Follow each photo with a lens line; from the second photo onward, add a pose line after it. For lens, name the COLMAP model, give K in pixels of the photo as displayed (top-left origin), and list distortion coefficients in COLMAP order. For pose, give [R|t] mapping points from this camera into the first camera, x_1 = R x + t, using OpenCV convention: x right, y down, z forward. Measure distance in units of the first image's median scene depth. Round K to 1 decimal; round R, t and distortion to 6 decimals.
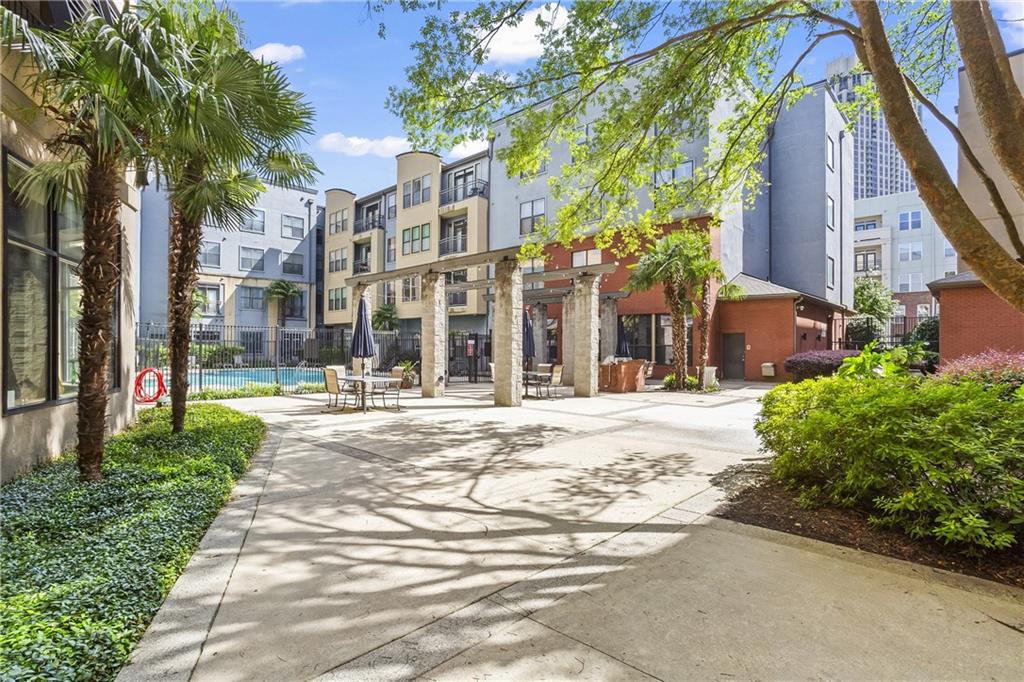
lens RADIAL K [[501.8, 0, 514.2], [0, 501.8, 345.7], [0, 0, 1]] dist [0.018456, 0.000655]
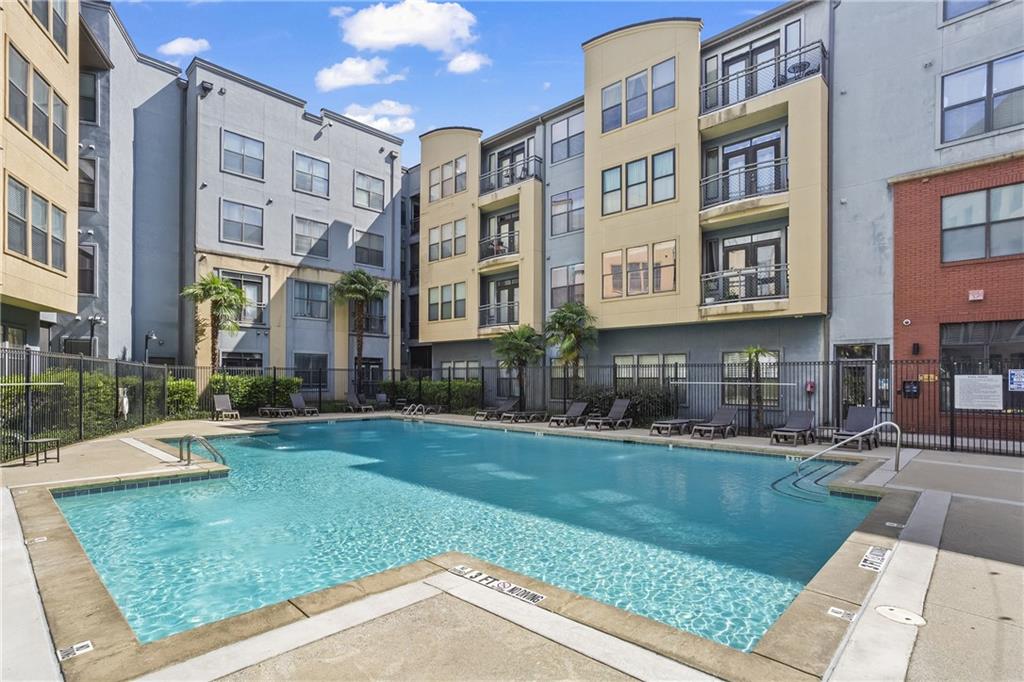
lens RADIAL K [[501.8, 0, 497.7], [0, 501.8, 368.4], [0, 0, 1]] dist [0.018456, 0.000655]
pose [[0.999993, 0.003655, 0.000081, -0.296616], [-0.003654, 0.999910, -0.012879, -0.002700], [-0.000128, 0.012878, 0.999917, 0.390654]]
